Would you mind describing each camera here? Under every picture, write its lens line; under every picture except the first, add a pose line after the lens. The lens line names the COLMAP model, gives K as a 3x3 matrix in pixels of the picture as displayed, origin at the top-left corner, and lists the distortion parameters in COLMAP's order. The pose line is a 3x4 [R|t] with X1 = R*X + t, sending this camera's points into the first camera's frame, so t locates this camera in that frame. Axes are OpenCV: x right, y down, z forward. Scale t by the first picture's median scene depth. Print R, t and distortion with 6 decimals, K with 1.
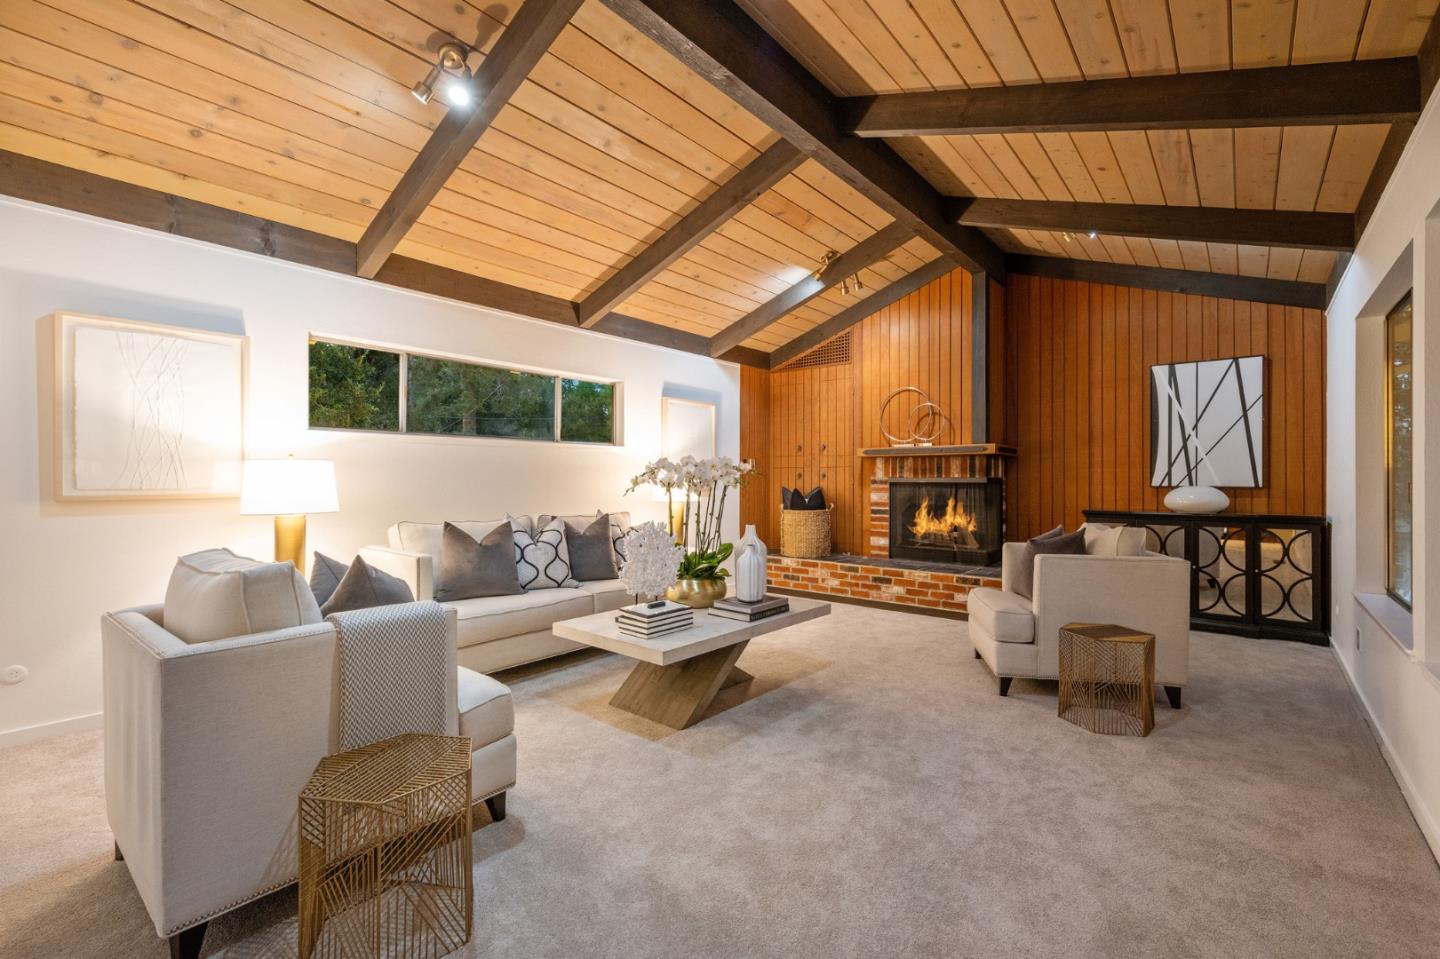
lens RADIAL K [[621.1, 0, 720.6], [0, 621.1, 476.4], [0, 0, 1]] dist [0.001809, 0.000097]
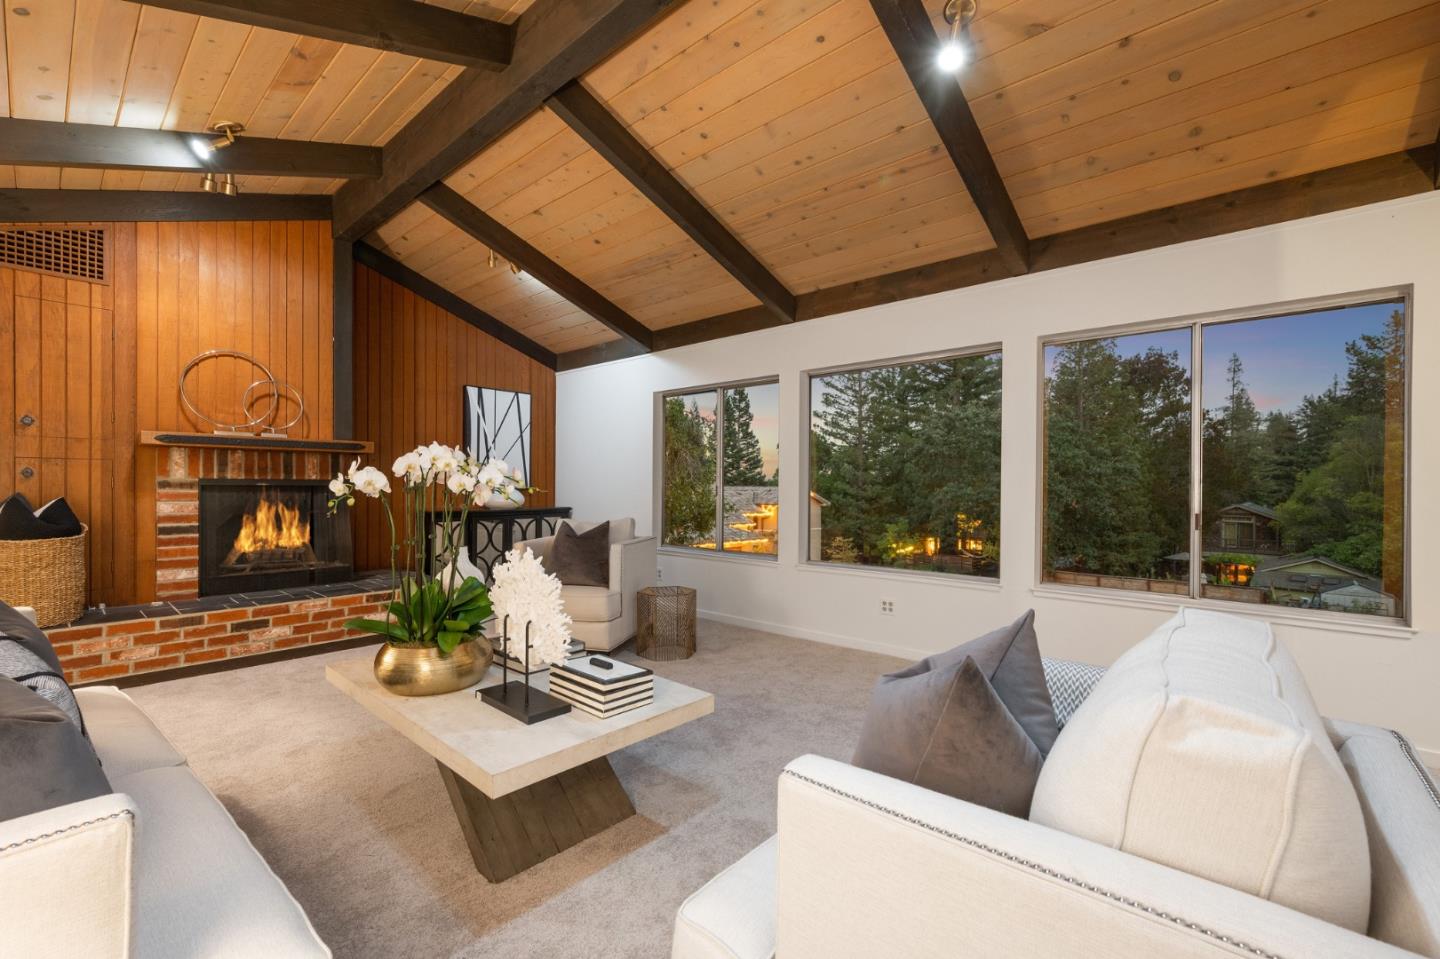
lens RADIAL K [[611.5, 0, 721.5], [0, 611.5, 488.1], [0, 0, 1]] dist [0.000340, -0.000082]
pose [[0.028083, -0.003276, 0.999600, -0.401495], [-0.006433, 0.999973, 0.003458, 0.007402], [-0.999585, -0.006527, 0.028062, 0.442819]]
